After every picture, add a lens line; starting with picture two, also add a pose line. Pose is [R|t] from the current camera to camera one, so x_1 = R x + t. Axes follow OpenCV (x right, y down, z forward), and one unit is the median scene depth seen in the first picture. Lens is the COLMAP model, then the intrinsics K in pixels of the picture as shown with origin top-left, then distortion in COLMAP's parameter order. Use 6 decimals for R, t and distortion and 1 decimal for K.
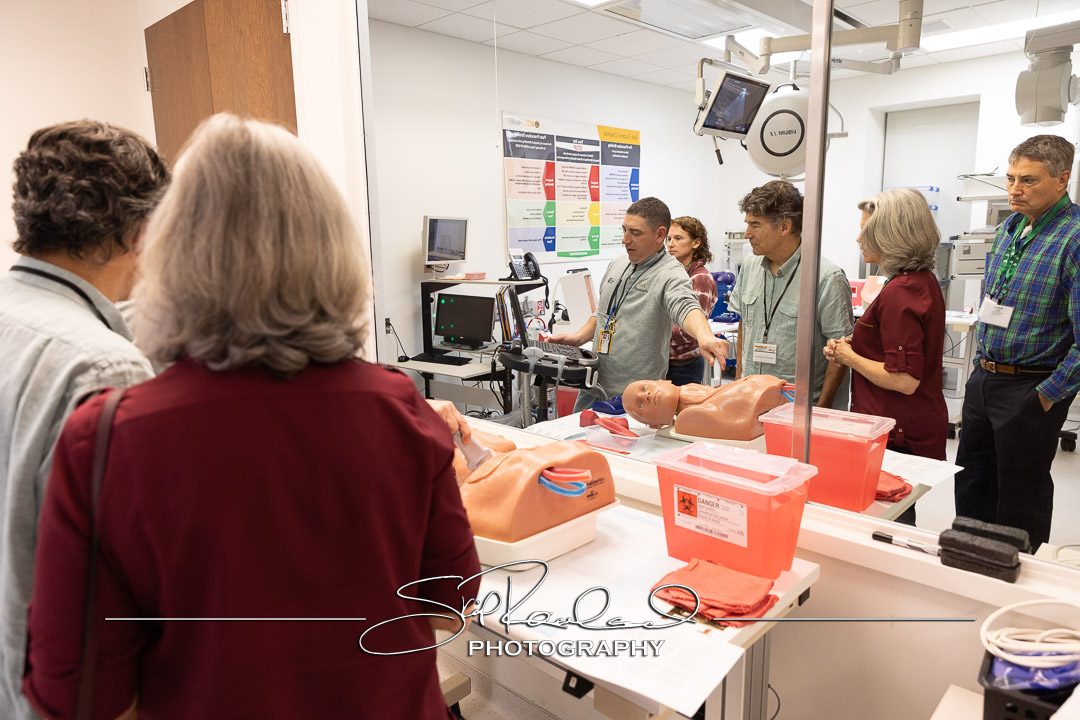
lens RADIAL K [[736.8, 0, 539.0], [0, 736.8, 355.7], [0, 0, 1]] dist [0.001422, 0.004301]
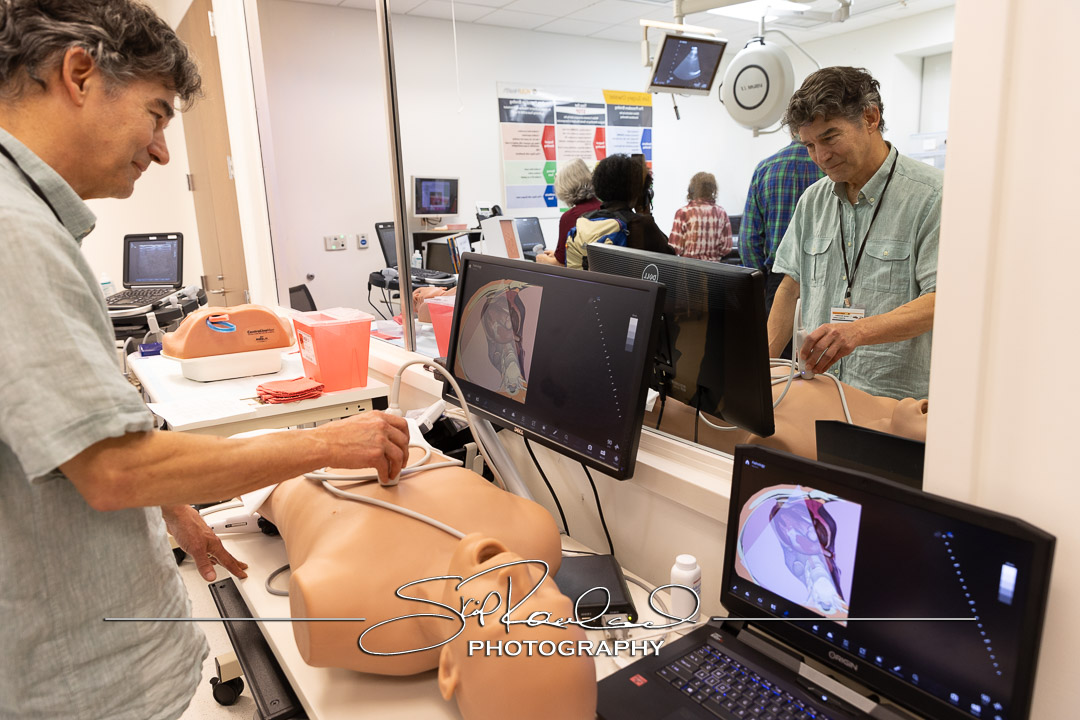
lens RADIAL K [[736.8, 0, 538.6], [0, 736.8, 366.8], [0, 0, 1]] dist [0.001422, 0.004301]
pose [[0.971134, 0.030498, -0.236579, 0.293286], [-0.018756, 0.998485, 0.051728, 0.045886], [0.237798, -0.045798, 0.970234, -0.104999]]
